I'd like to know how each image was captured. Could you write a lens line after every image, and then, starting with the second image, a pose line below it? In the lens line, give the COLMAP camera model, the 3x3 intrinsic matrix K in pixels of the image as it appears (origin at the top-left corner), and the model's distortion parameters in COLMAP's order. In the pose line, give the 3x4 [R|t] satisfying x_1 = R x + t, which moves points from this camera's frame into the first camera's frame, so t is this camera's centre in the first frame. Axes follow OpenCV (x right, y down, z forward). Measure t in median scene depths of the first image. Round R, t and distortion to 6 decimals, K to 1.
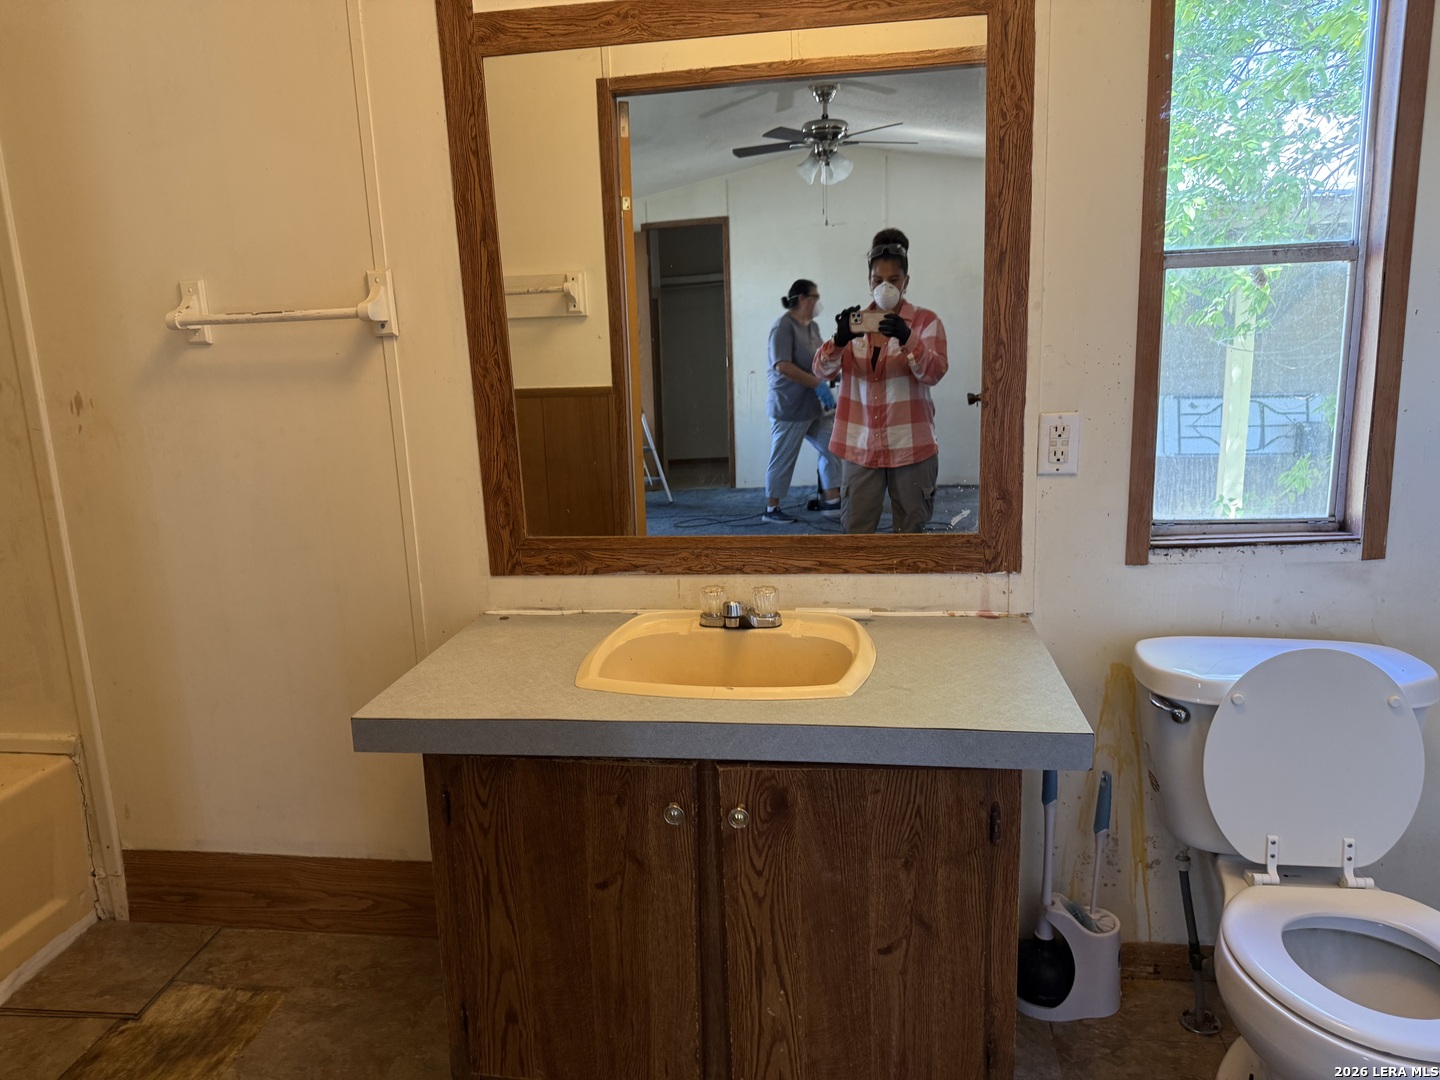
lens RADIAL K [[1019.9, 0, 719.4], [0, 1019.9, 543.0], [0, 0, 1]] dist [0.070922, -0.111177]
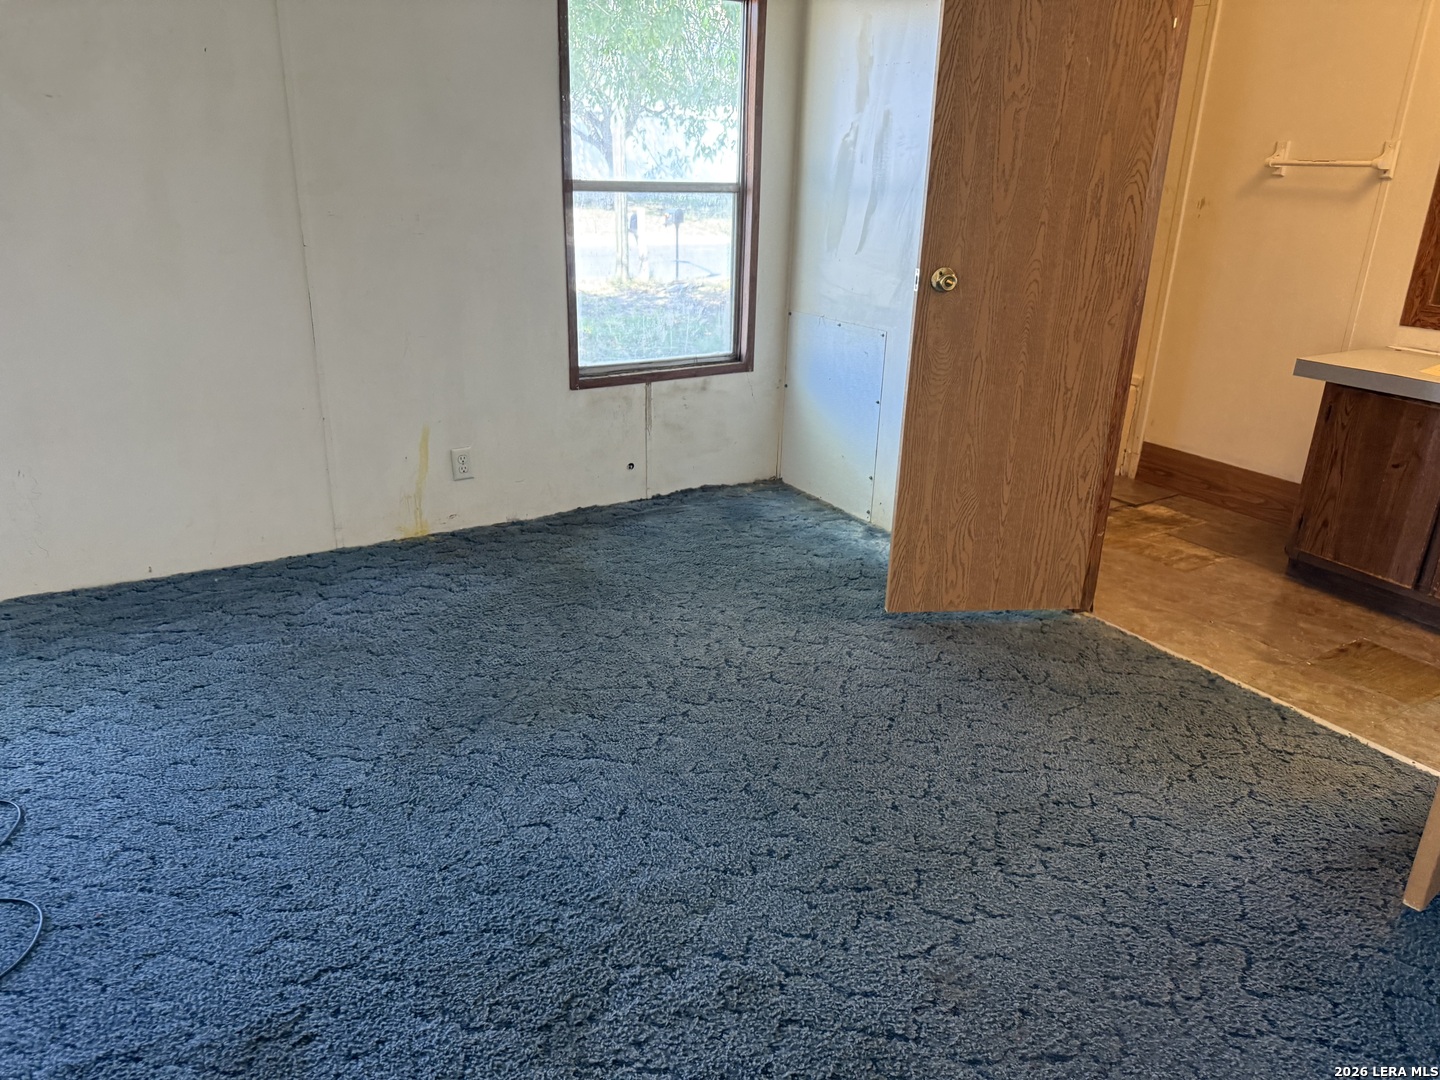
lens RADIAL K [[1018.8, 0, 720.0], [0, 1018.8, 540.0], [0, 0, 1]] dist [-0.005585, -0.002620]
pose [[0.625998, 0.322400, -0.710059, 0.447971], [-0.213398, 0.946604, 0.241667, 0.235095], [0.750058, 0.000242, 0.661372, -1.133712]]
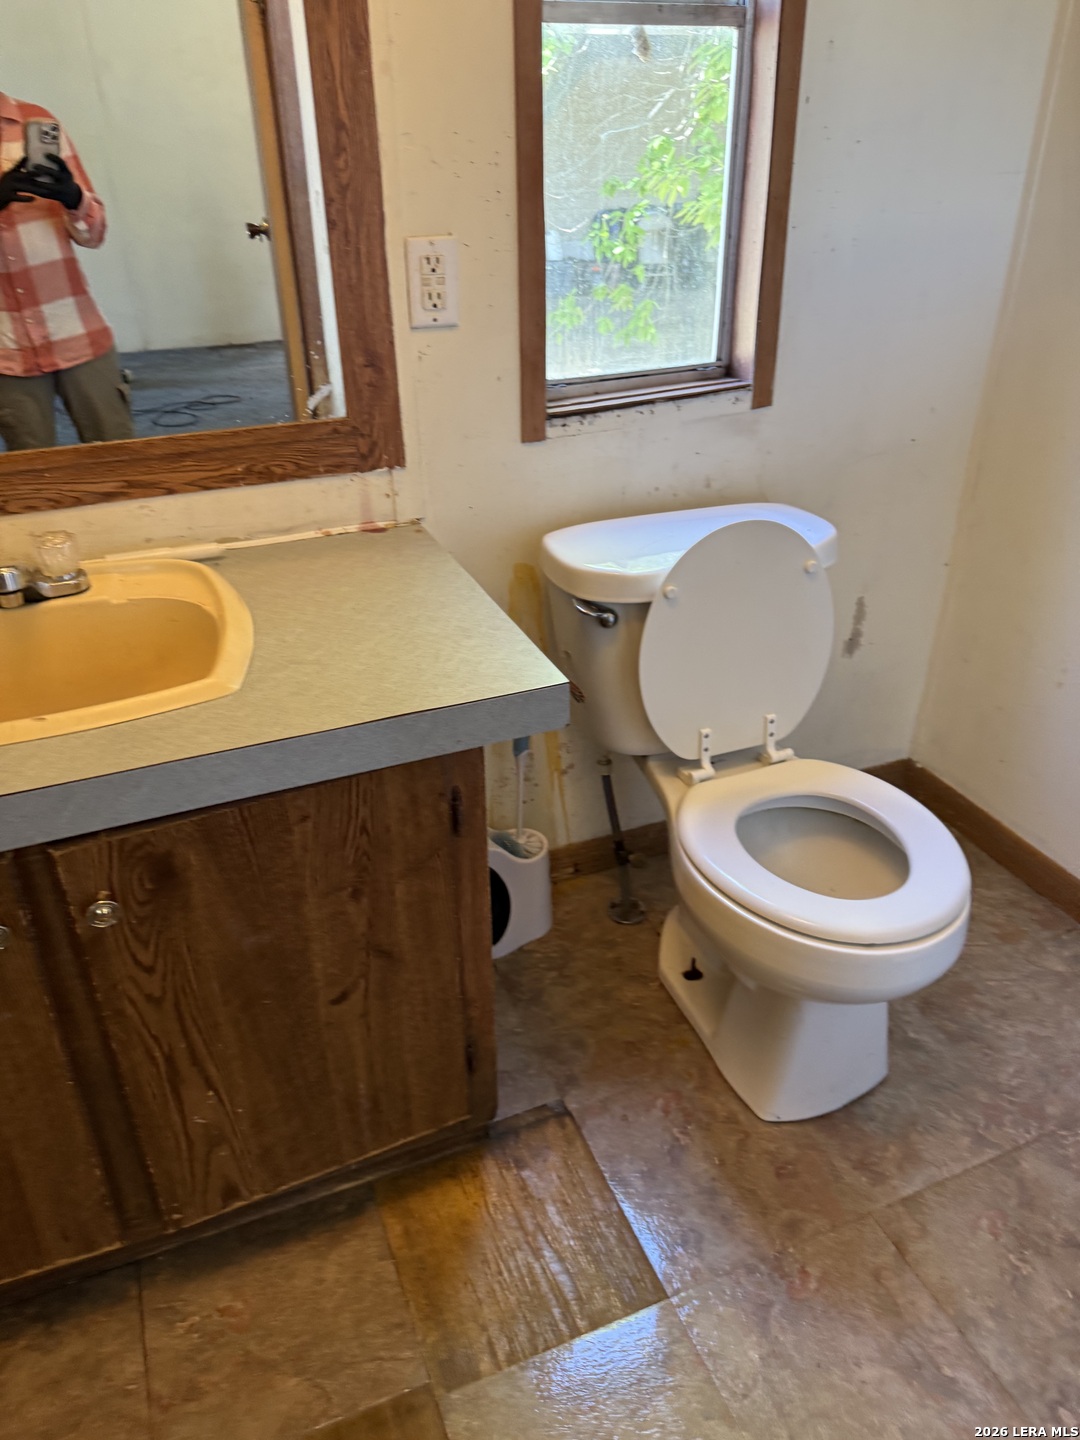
lens RADIAL K [[1029.9, 0, 540.0], [0, 1029.9, 715.4], [0, 0, 1]] dist [0.163590, -0.364050]
pose [[0.869376, -0.219487, 0.442732, -0.005700], [0.086348, 0.949634, 0.301230, -0.021170], [-0.486549, -0.223653, 0.844541, 0.257533]]
